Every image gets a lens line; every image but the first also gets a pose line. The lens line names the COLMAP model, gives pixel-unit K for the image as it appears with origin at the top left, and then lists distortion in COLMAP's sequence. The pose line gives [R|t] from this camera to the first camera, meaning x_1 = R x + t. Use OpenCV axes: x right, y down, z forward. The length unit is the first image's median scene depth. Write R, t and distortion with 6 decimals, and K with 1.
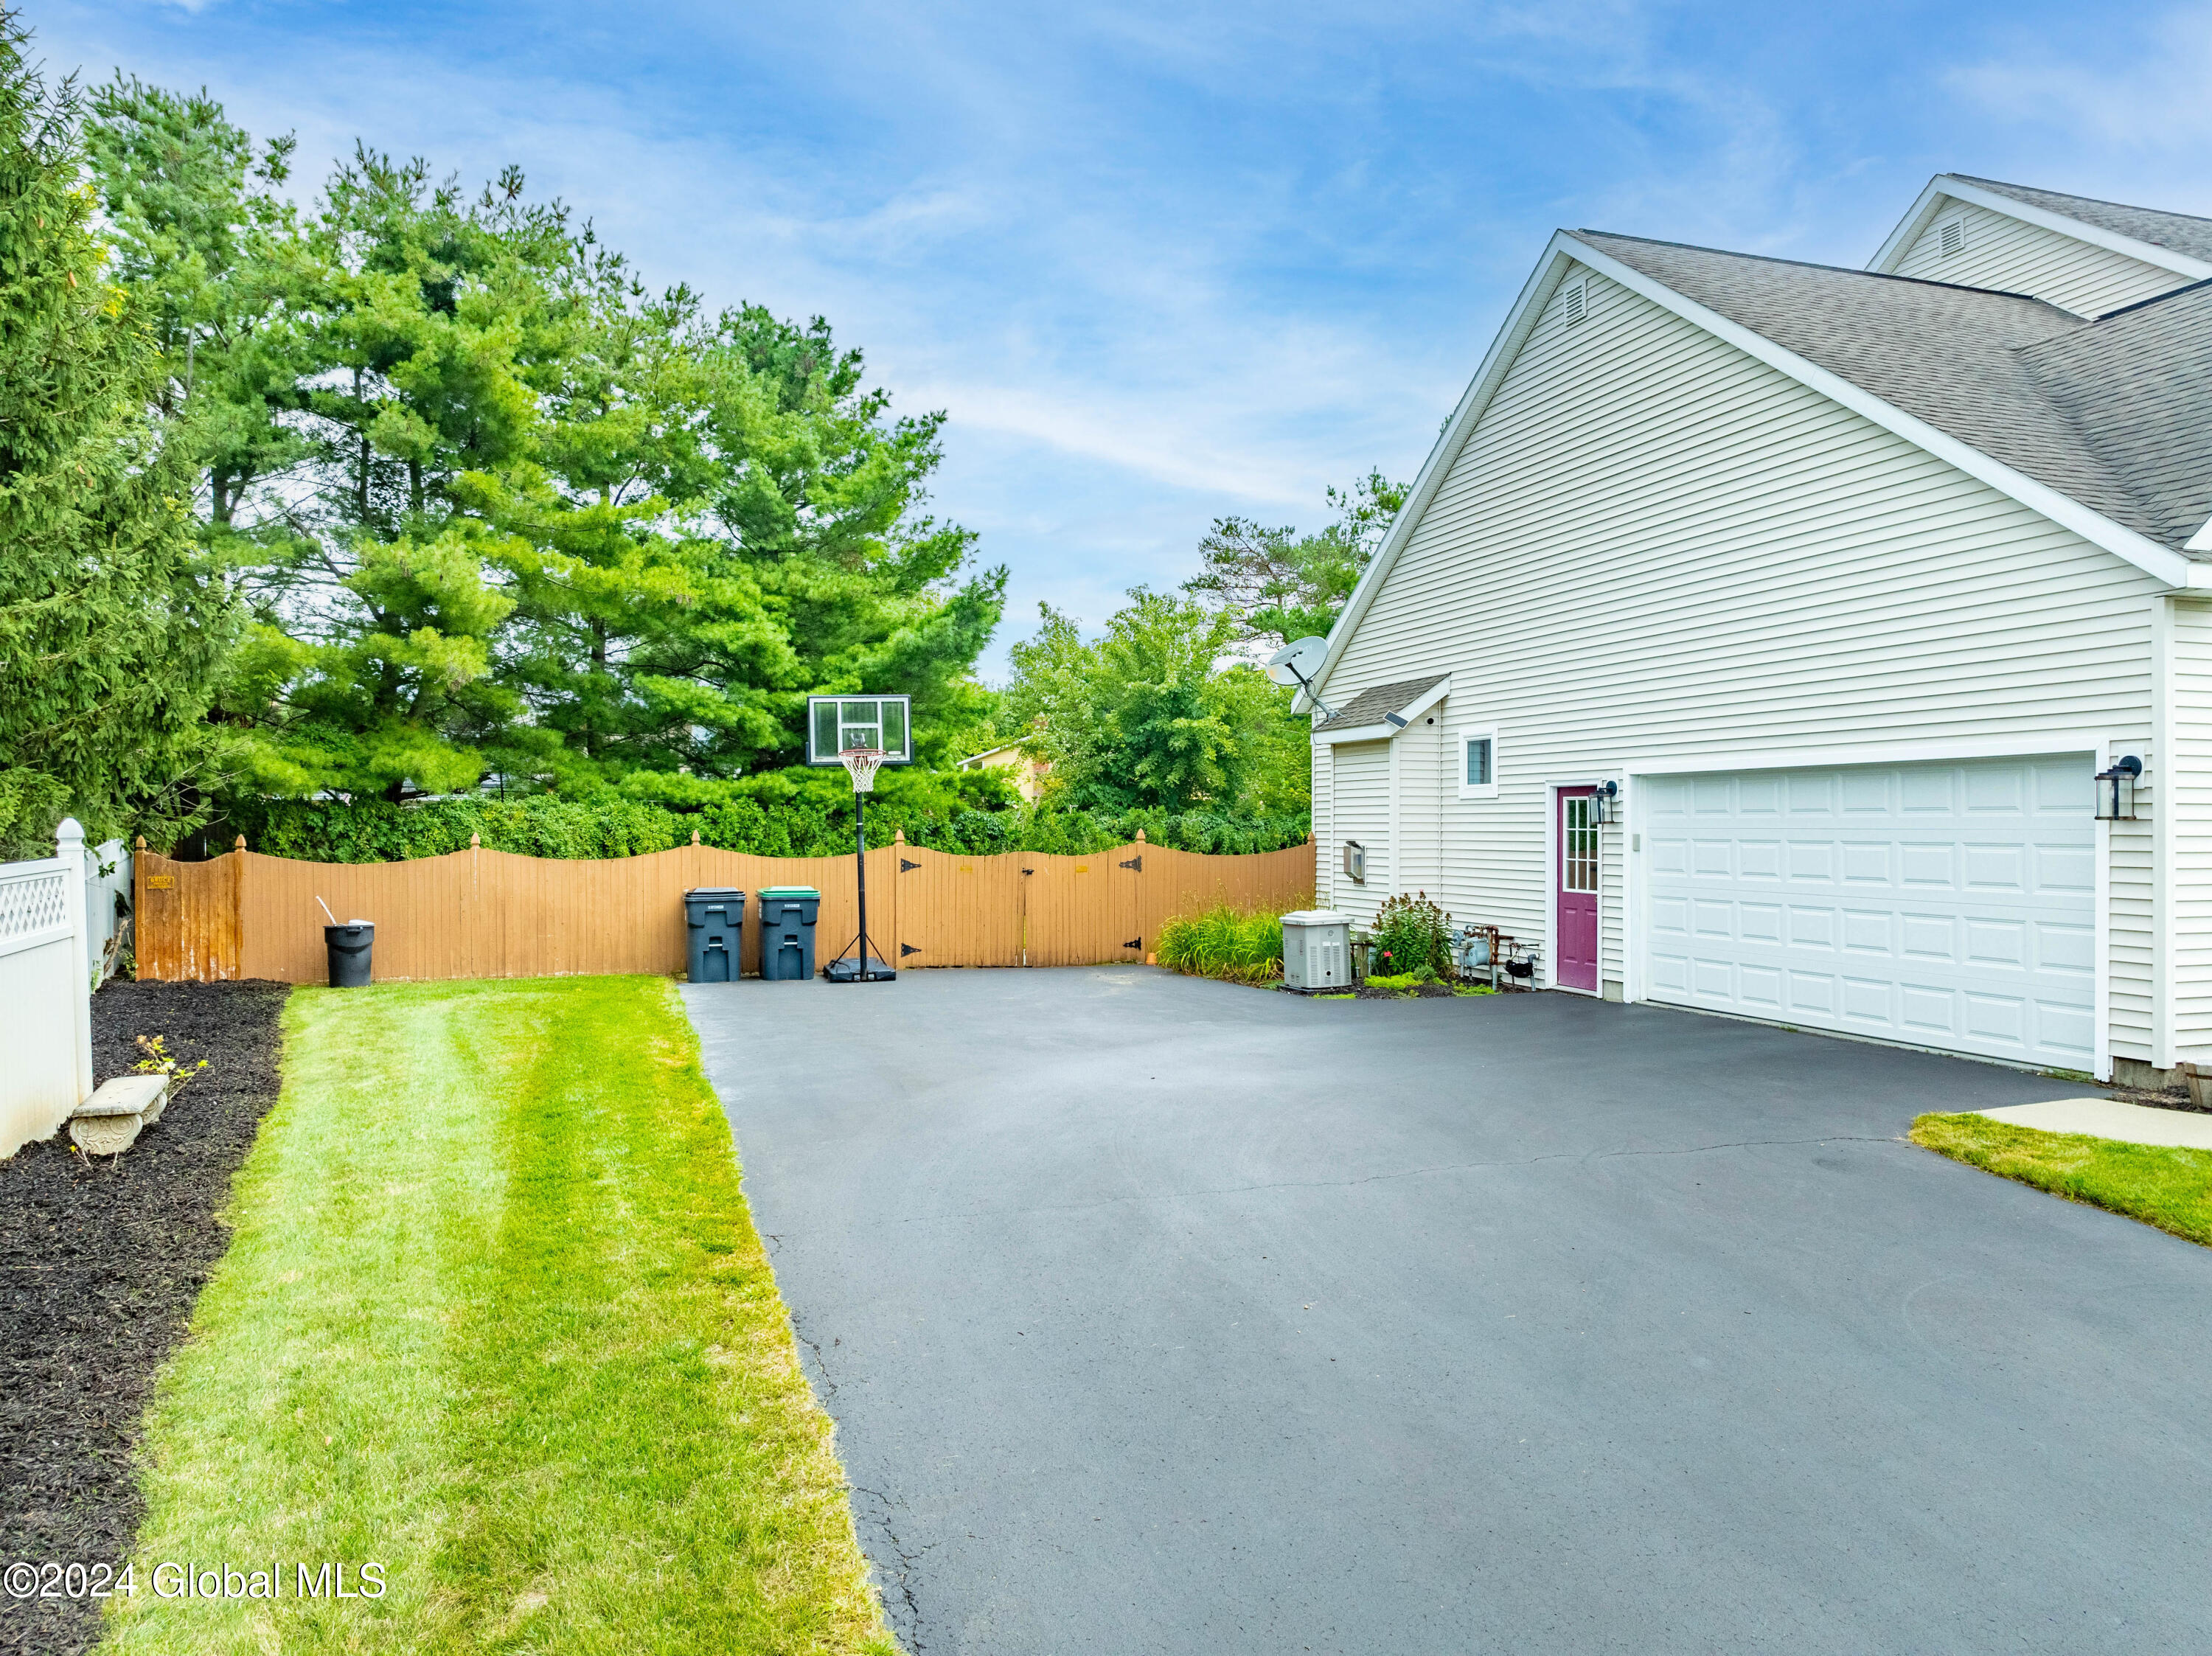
lens RADIAL K [[1555.1, 0, 1113.0], [0, 1555.1, 825.4], [0, 0, 1]] dist [-0.035045, 0.004938]
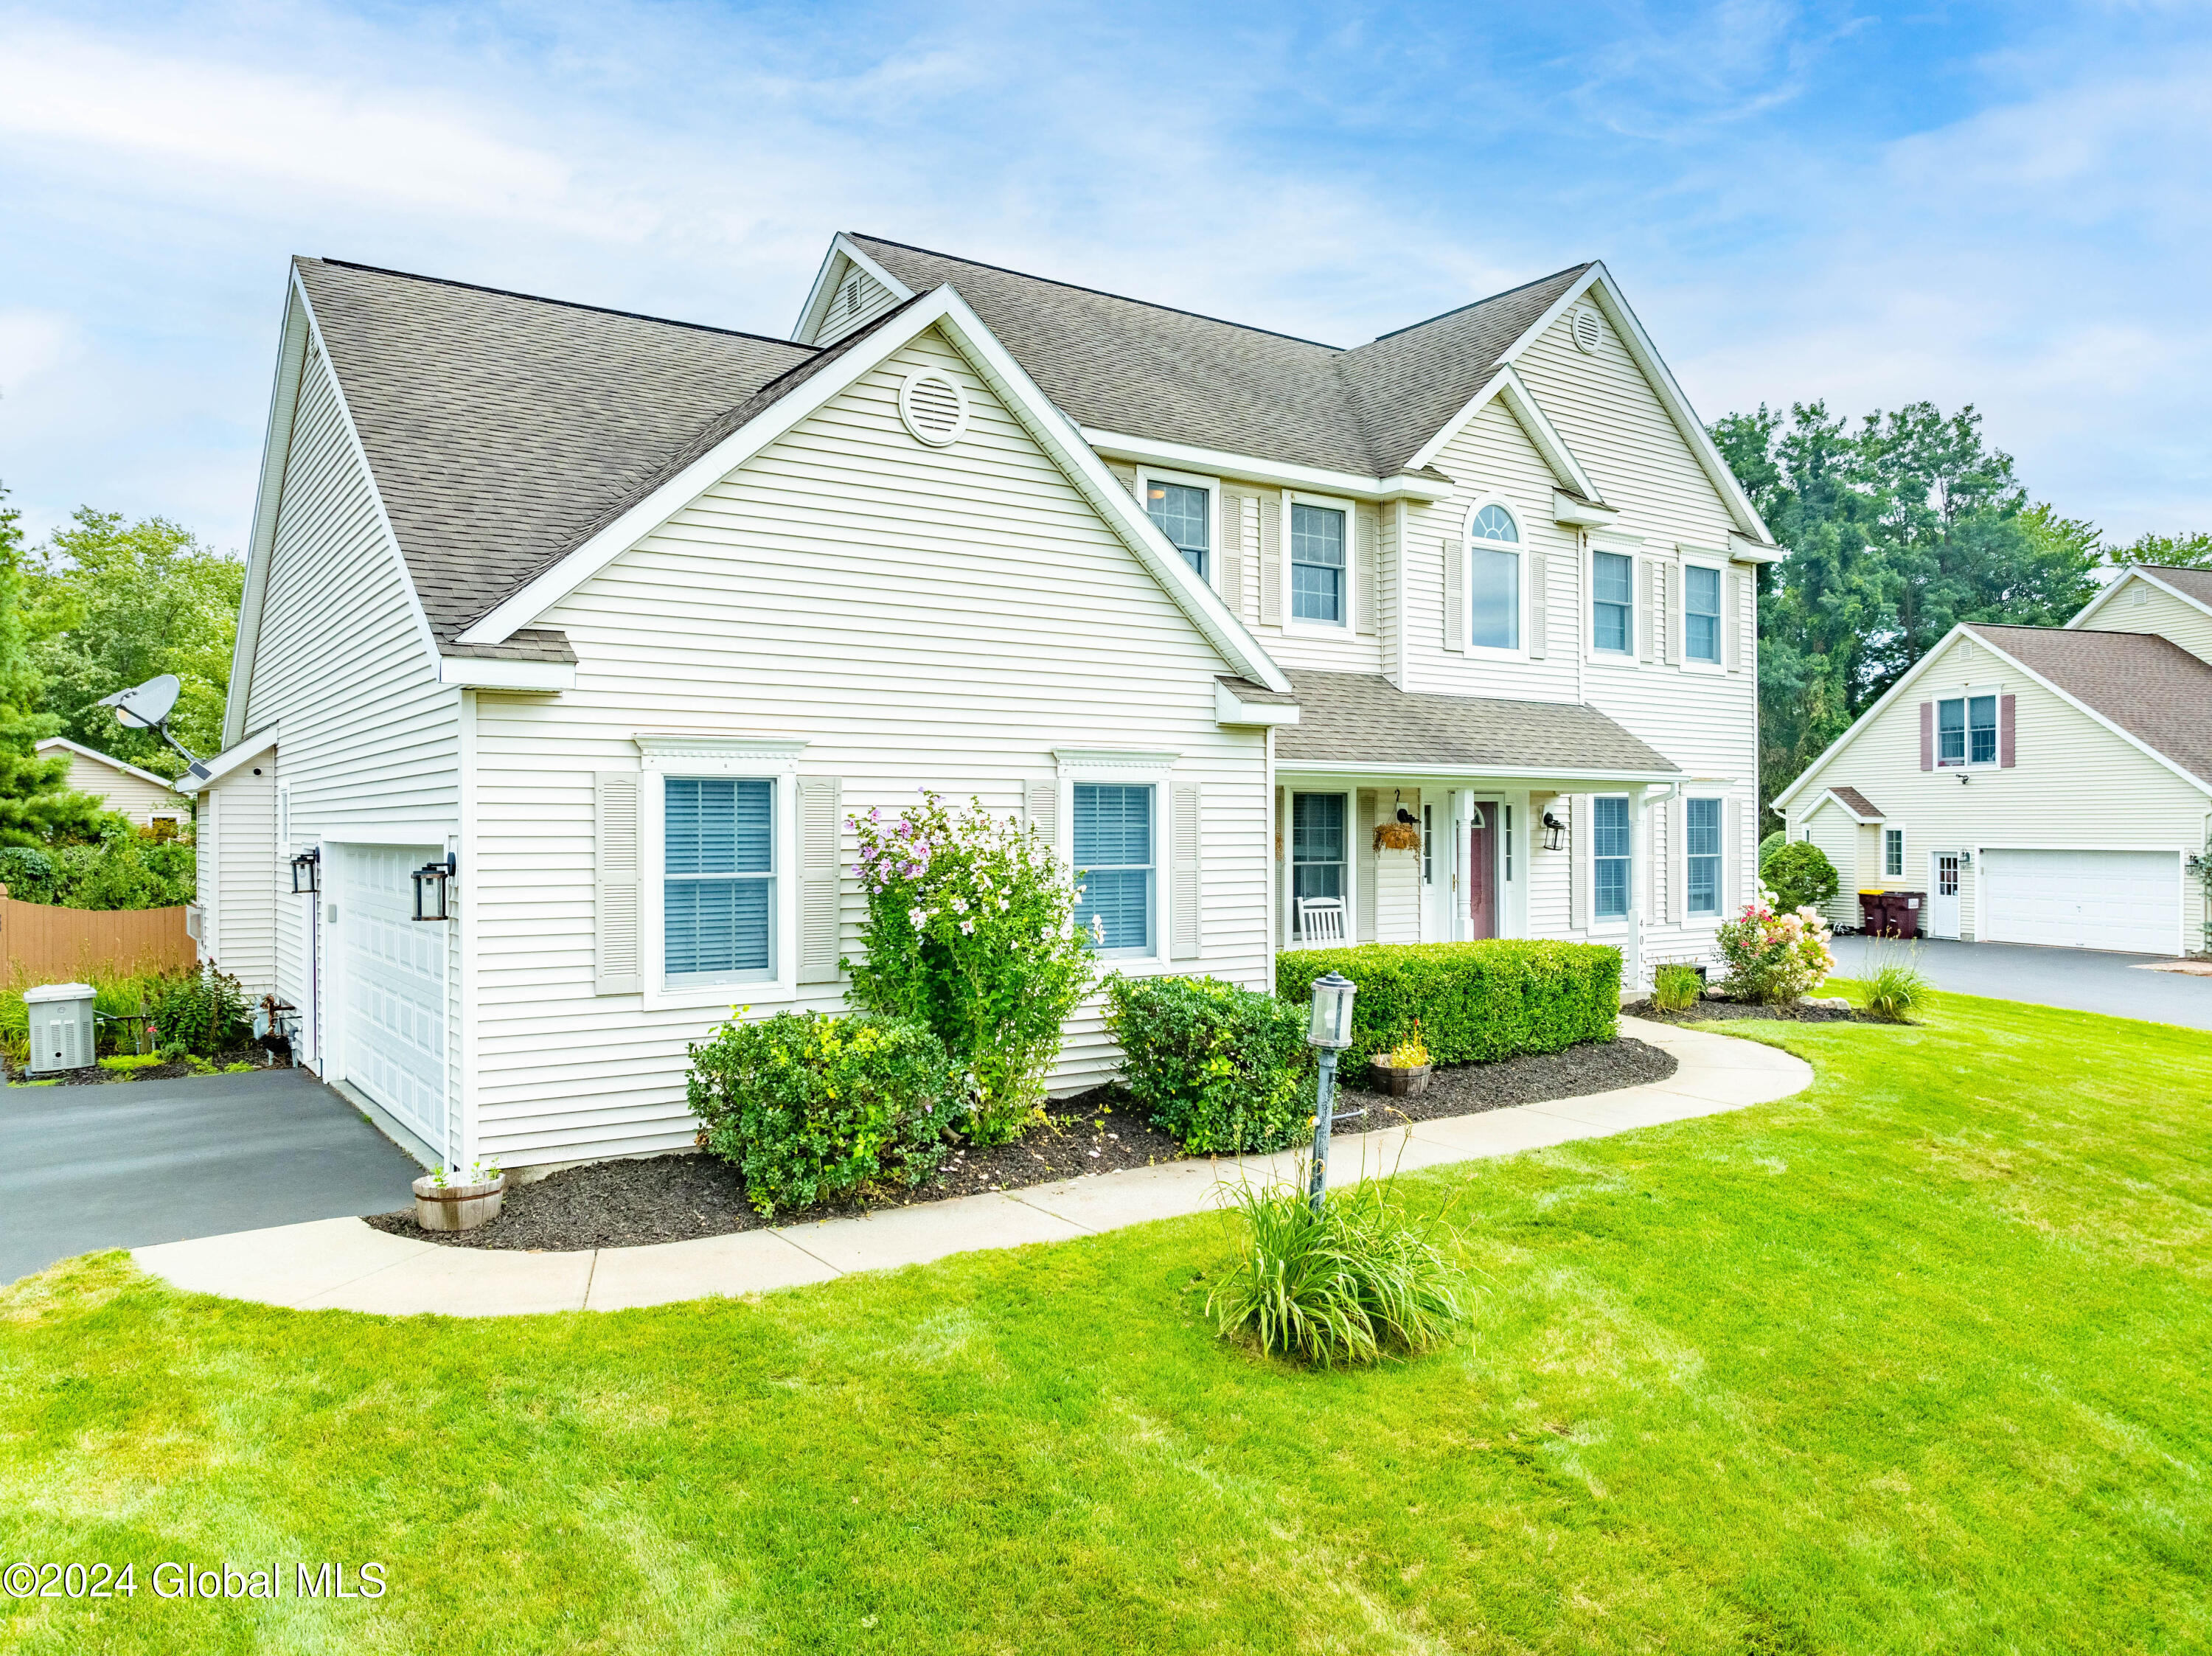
lens RADIAL K [[1555.1, 0, 1115.5], [0, 1555.1, 835.3], [0, 0, 1]] dist [-0.035045, 0.004938]
pose [[0.954512, -0.002973, 0.298156, 0.440514], [0.001695, 0.999988, 0.004544, -0.034041], [-0.298166, -0.003832, 0.954506, -0.032848]]
